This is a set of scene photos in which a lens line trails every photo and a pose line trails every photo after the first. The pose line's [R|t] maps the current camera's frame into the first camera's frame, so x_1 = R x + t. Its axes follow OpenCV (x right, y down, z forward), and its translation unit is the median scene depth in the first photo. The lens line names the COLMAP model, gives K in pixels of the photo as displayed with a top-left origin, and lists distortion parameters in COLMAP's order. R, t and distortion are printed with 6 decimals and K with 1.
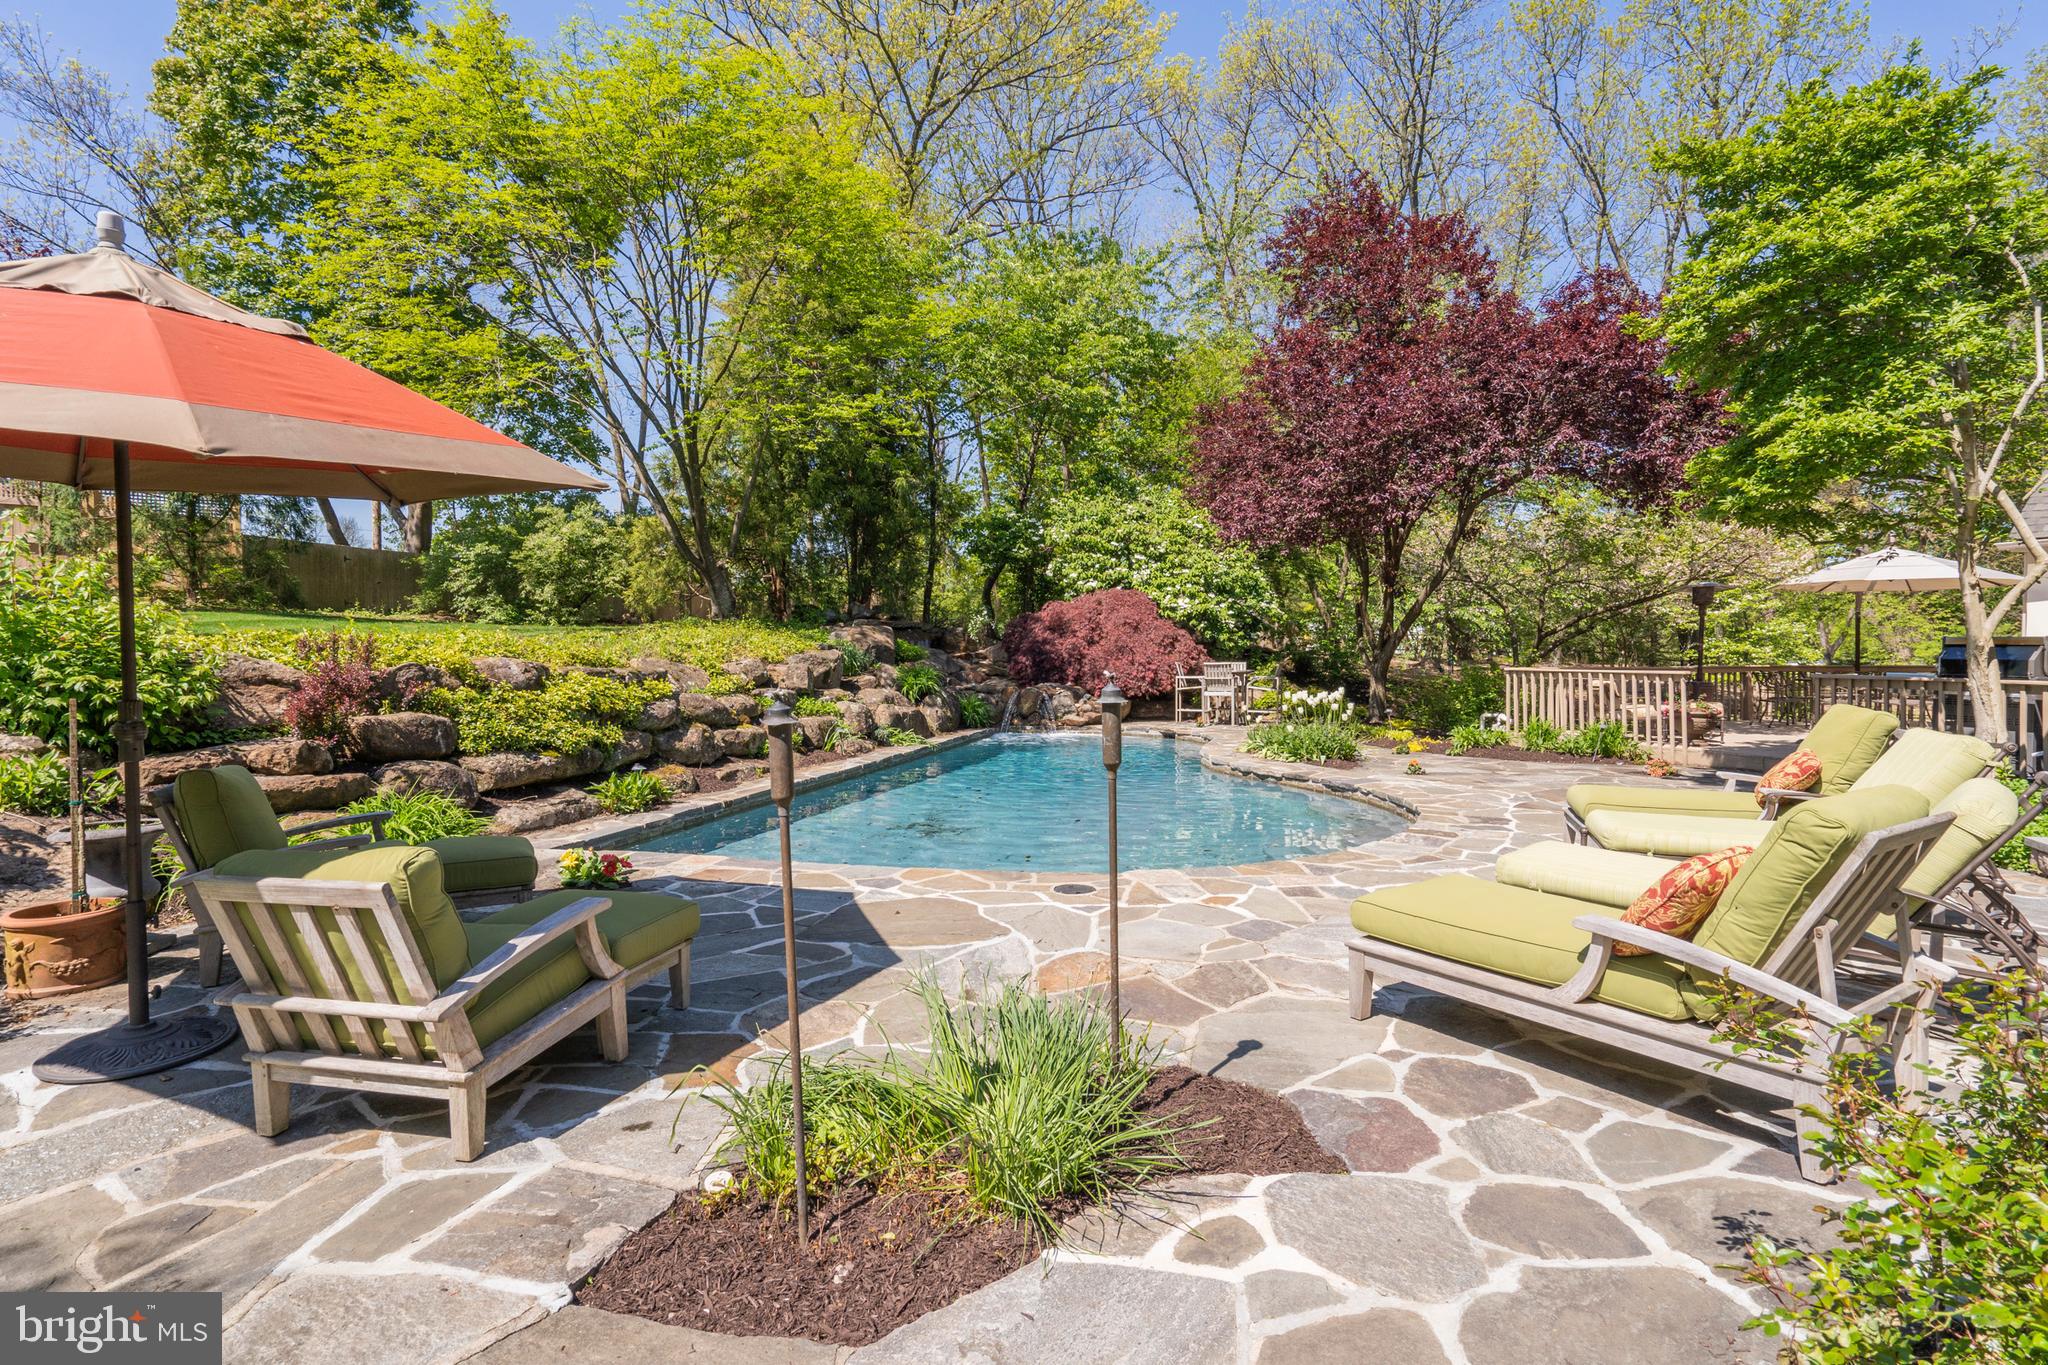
lens RADIAL K [[1039.4, 0, 1024.0], [0, 1039.4, 682.5], [0, 0, 1]] dist [0.000418, 0.000787]
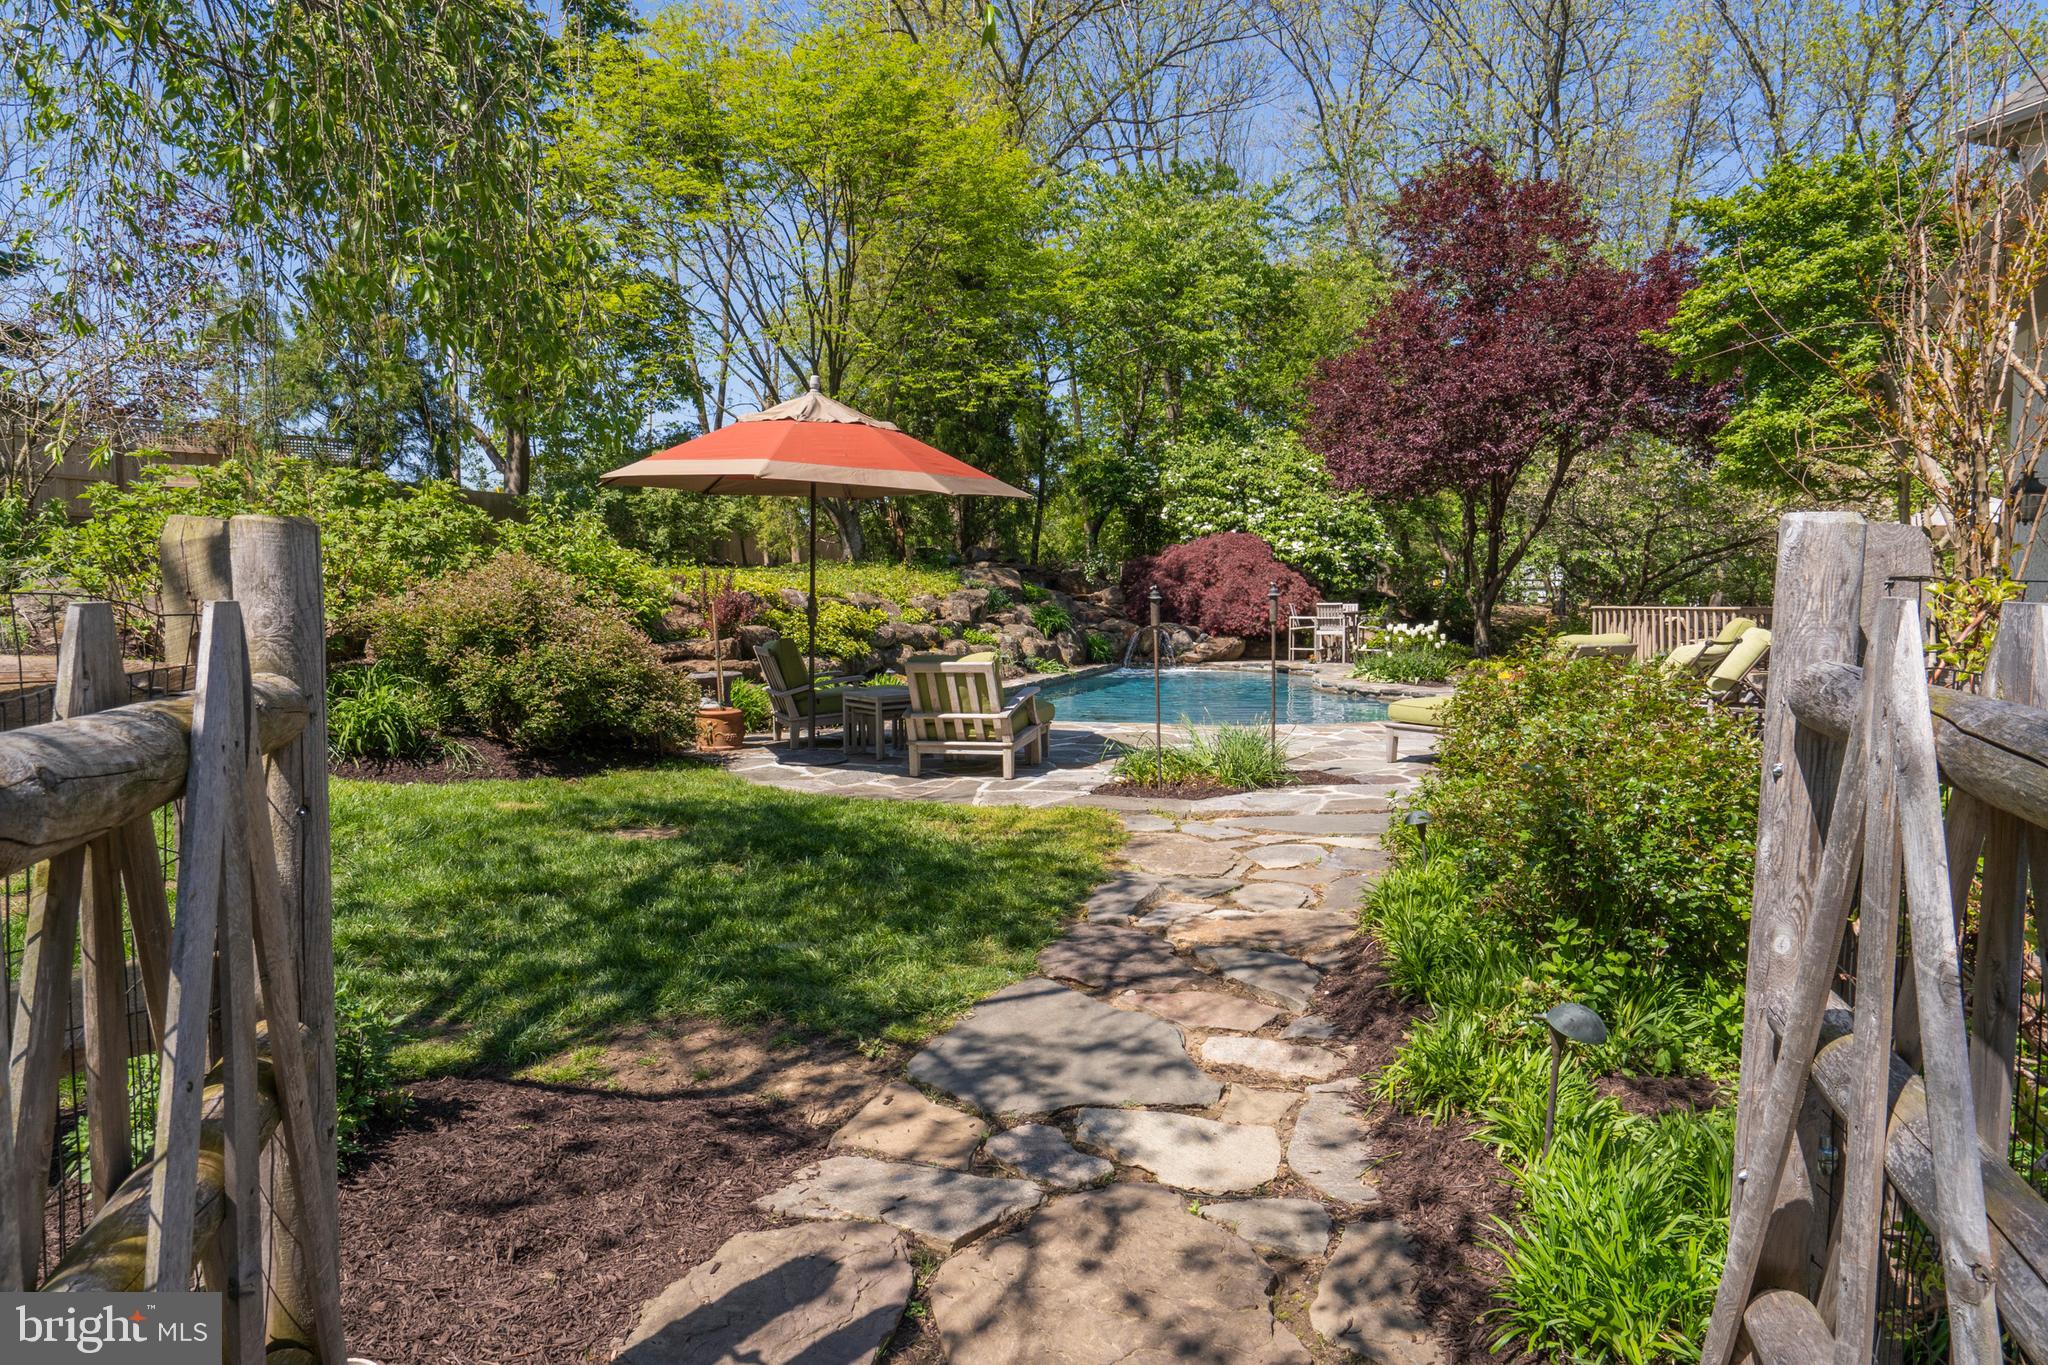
lens RADIAL K [[1247.0, 0, 1024.0], [0, 1247.0, 682.5], [0, 0, 1]] dist [0.018742, 0.000605]
pose [[0.998199, 0.007143, -0.059560, -0.043791], [-0.005042, 0.999362, 0.035363, 0.016647], [0.059775, -0.034999, 0.997598, -0.262615]]
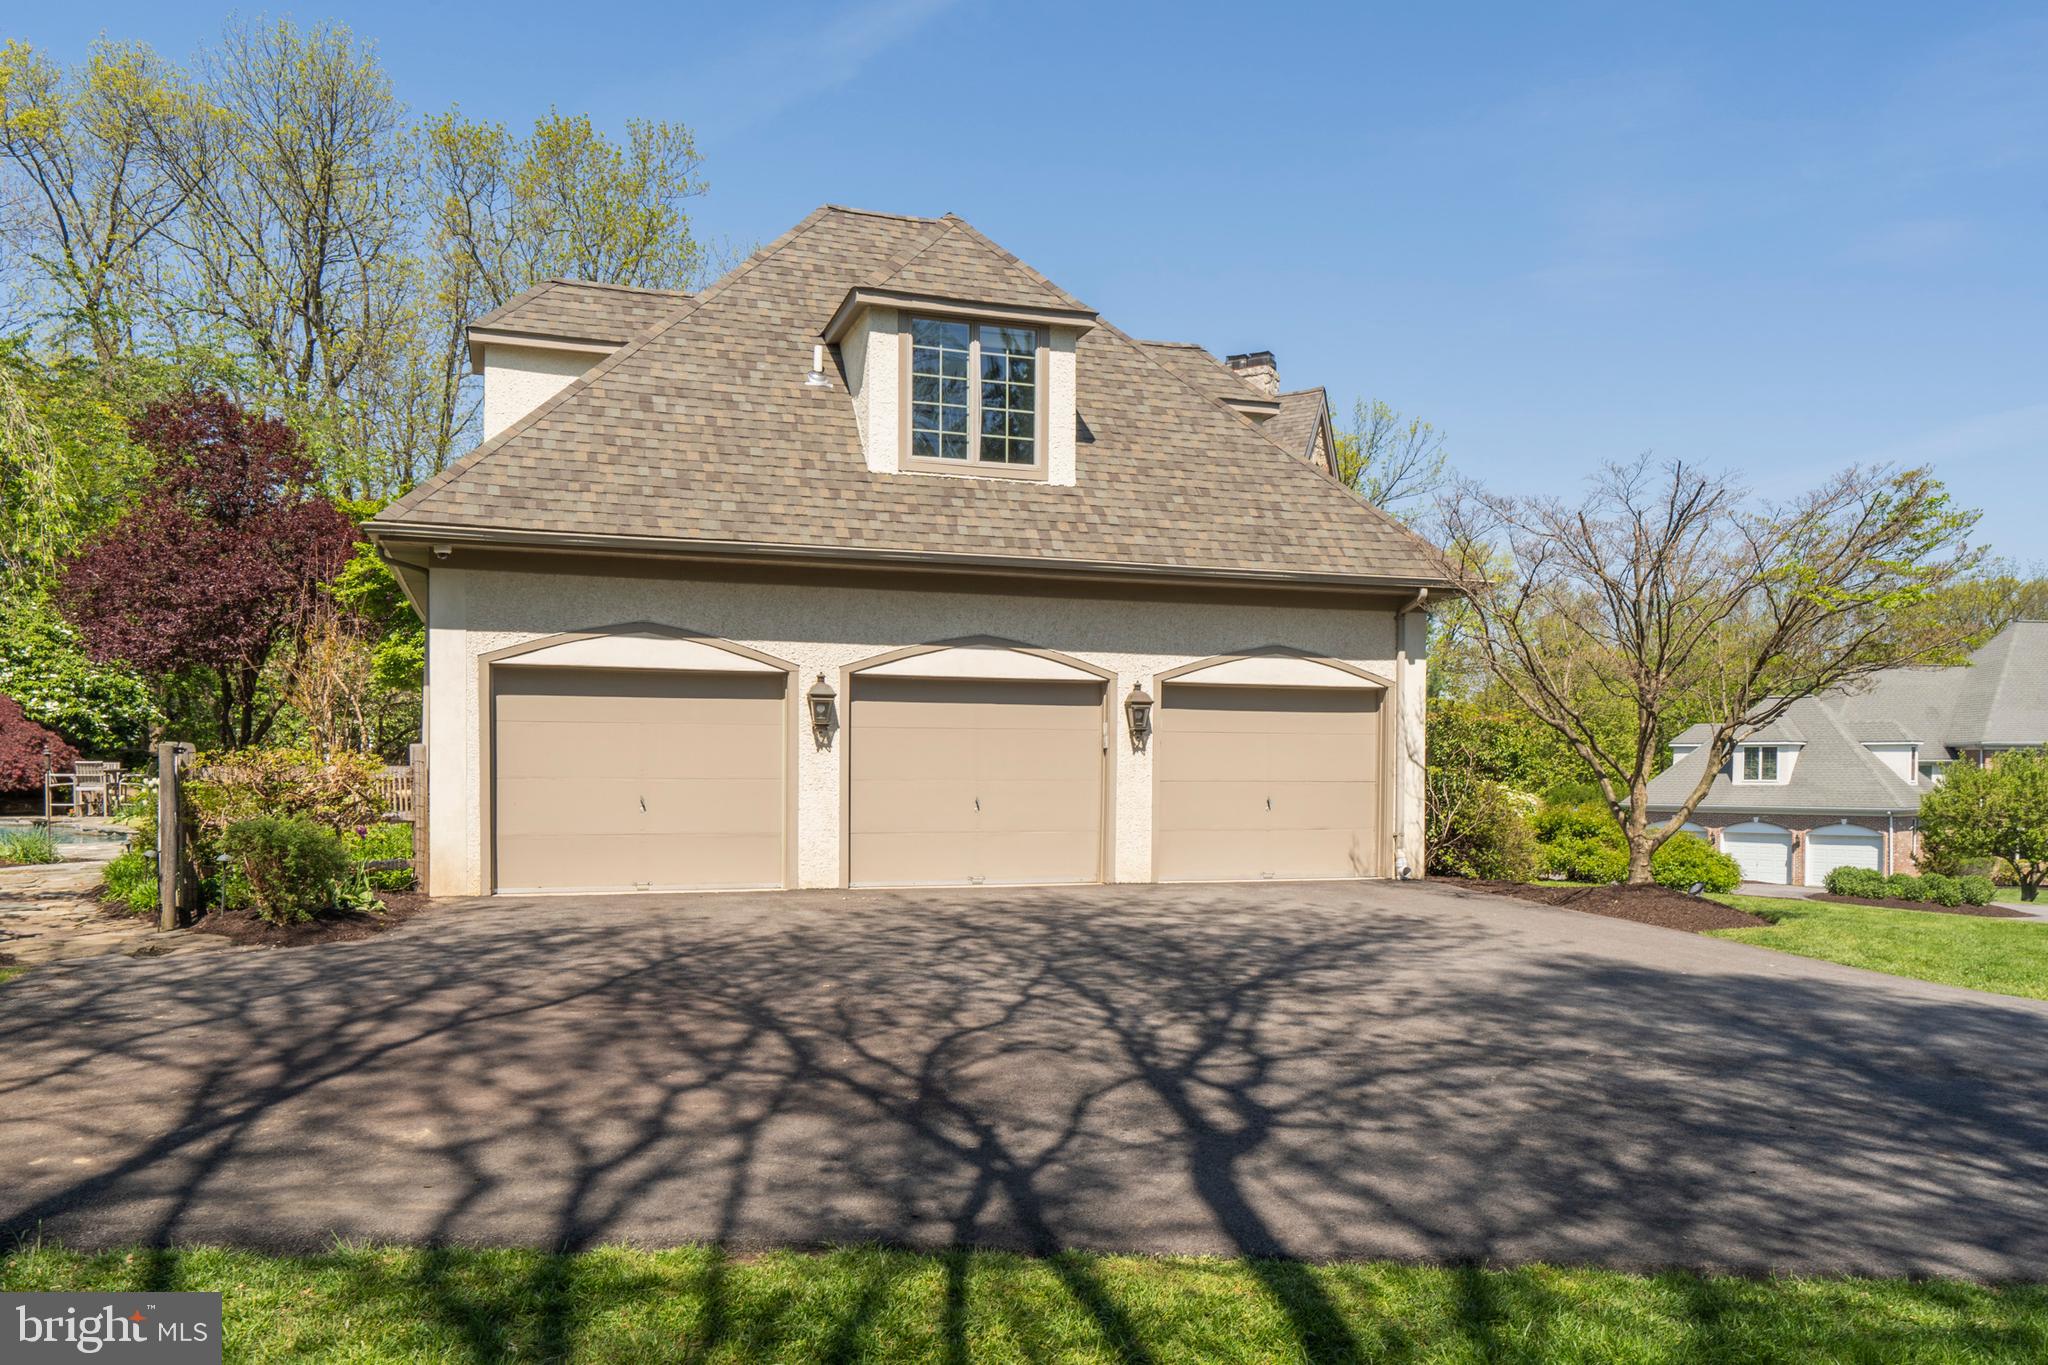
lens RADIAL K [[1460.6, 0, 1021.6], [0, 1460.6, 817.9], [0, 0, 1]] dist [0.004077, 0.001540]
pose [[0.735640, -0.011688, 0.677272, -0.138423], [0.009022, 0.999931, 0.007456, 0.036895], [-0.677313, 0.000626, 0.735695, -0.808568]]
